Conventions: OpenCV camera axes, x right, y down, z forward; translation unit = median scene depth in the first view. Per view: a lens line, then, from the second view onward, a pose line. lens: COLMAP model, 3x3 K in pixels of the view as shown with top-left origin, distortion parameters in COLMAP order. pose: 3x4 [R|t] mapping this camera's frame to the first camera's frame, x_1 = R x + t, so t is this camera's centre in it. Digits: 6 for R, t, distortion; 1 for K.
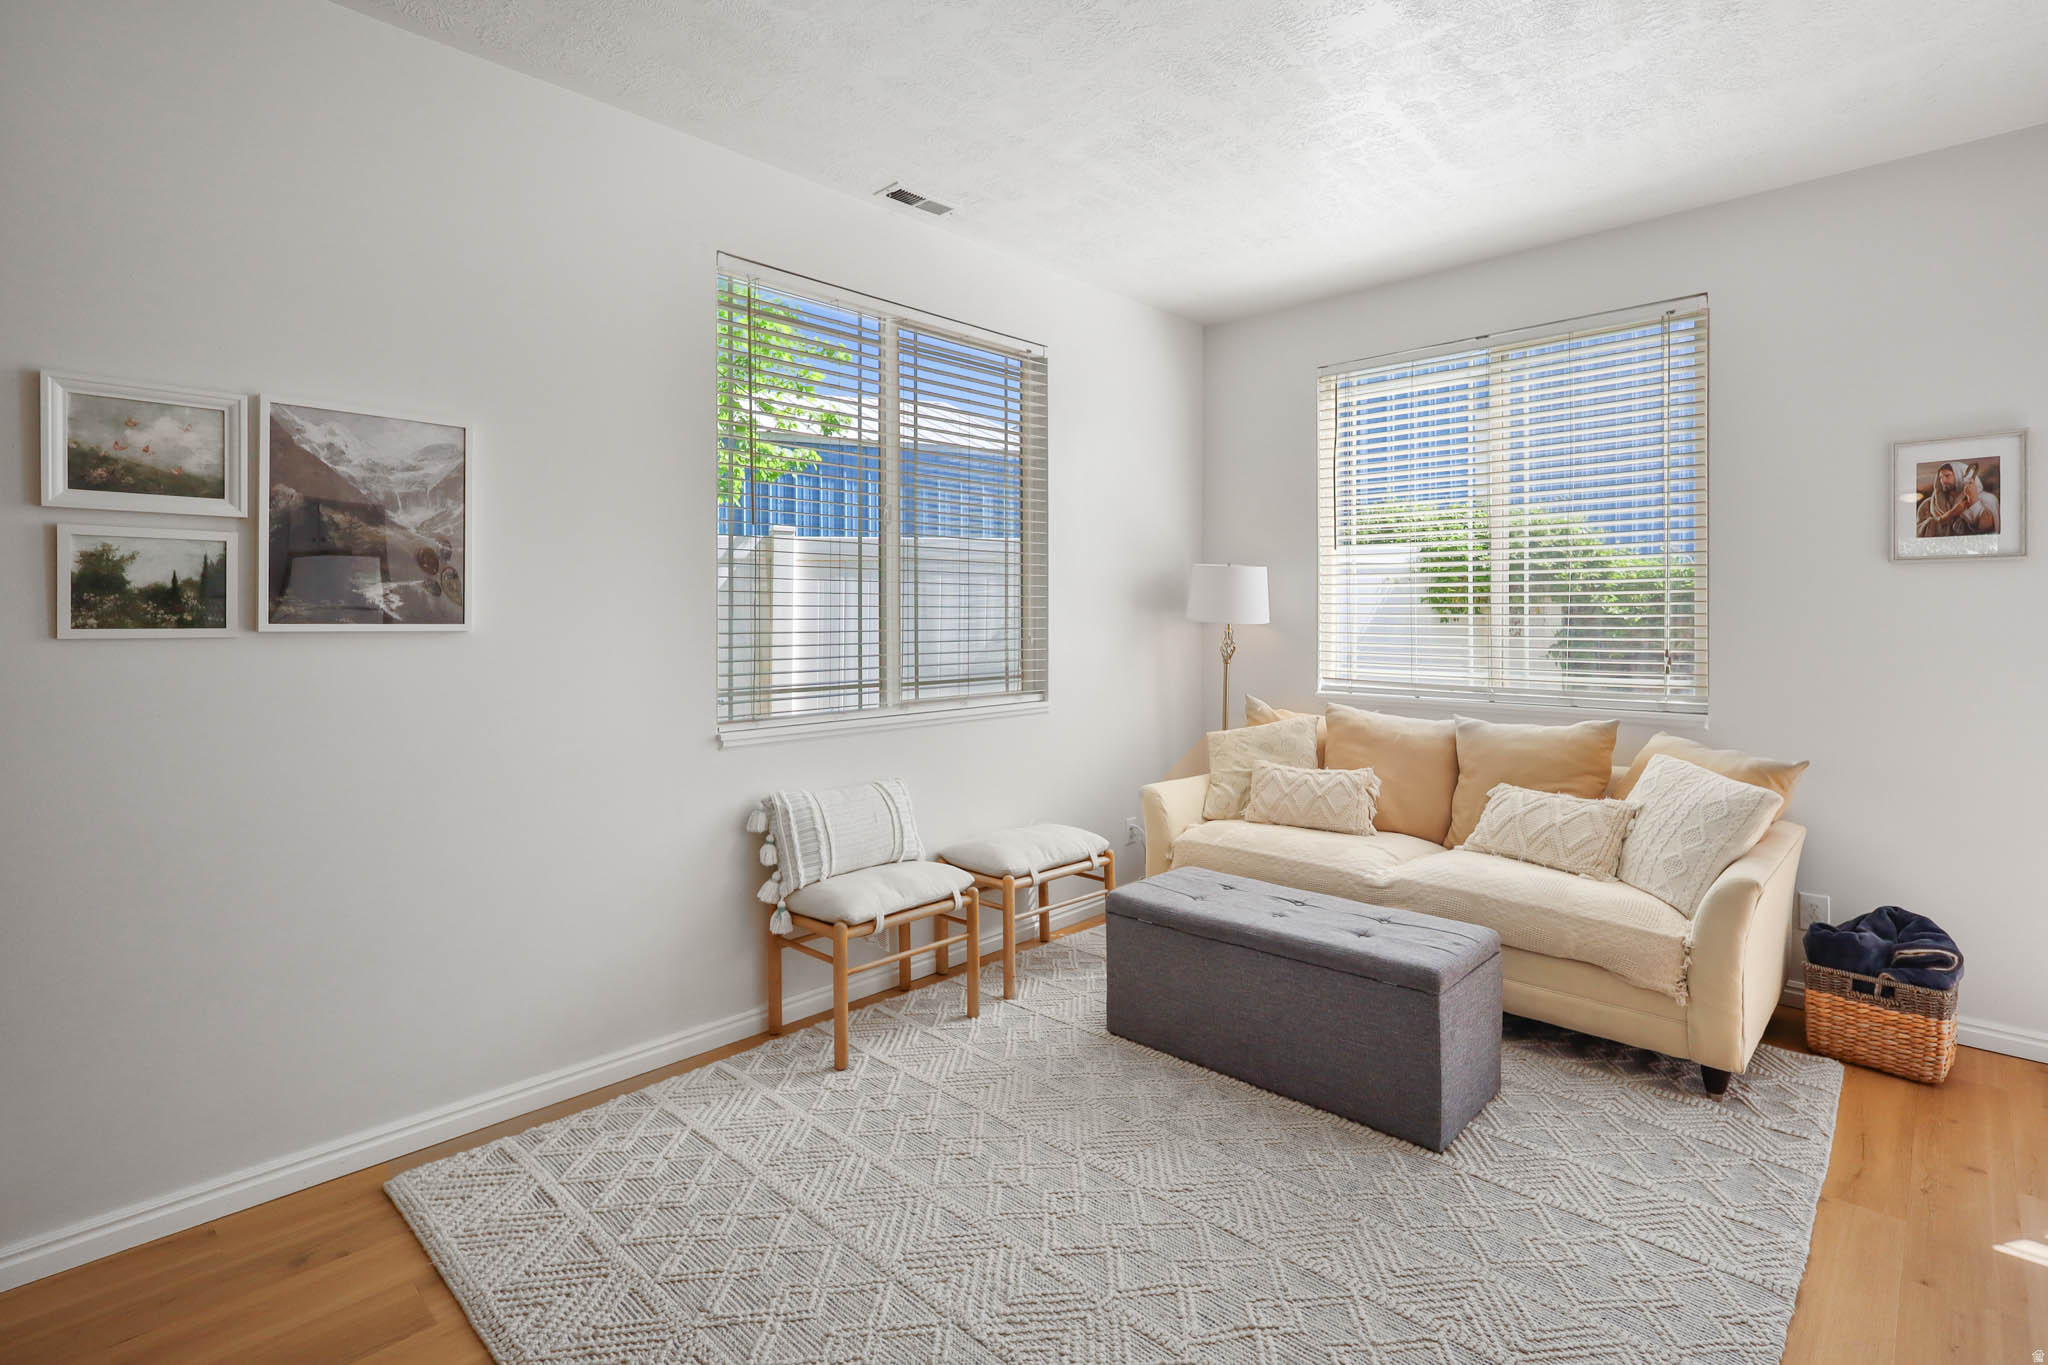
lens RADIAL K [[963.5, 0, 1031.0], [0, 963.5, 620.4], [0, 0, 1]] dist [-0.000867, -0.000380]
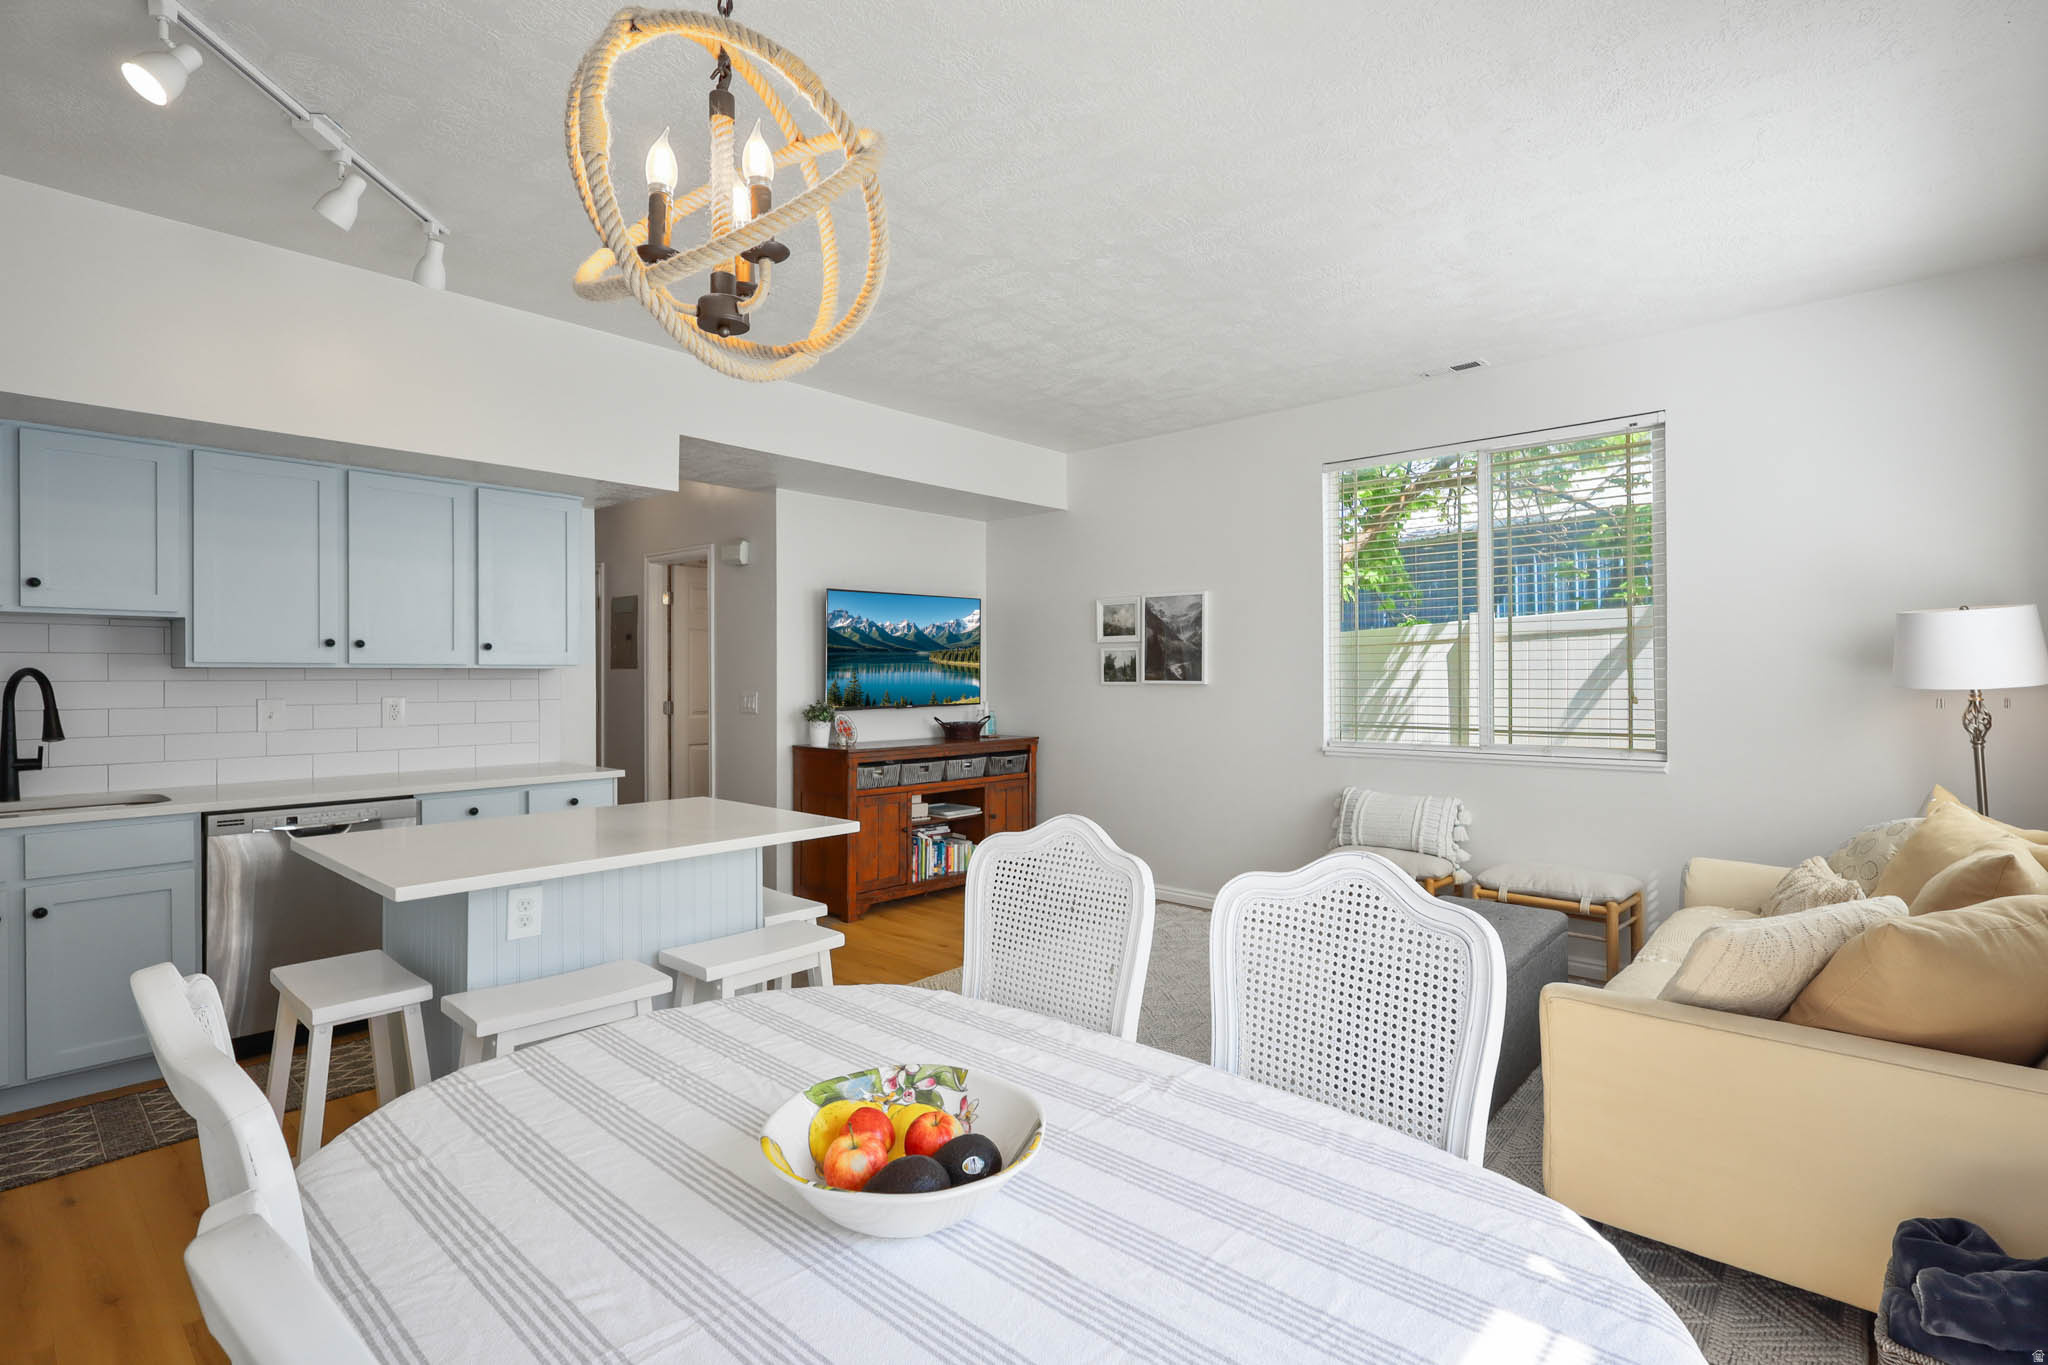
lens RADIAL K [[978.6, 0, 1024.0], [0, 978.6, 682.5], [0, 0, 1]] dist [0.000179, 0.000065]
pose [[0.030910, 0.006768, -0.999499, 1.548026], [-0.000511, 0.999977, 0.006756, -0.007378], [0.999522, 0.000302, 0.030912, 0.468536]]
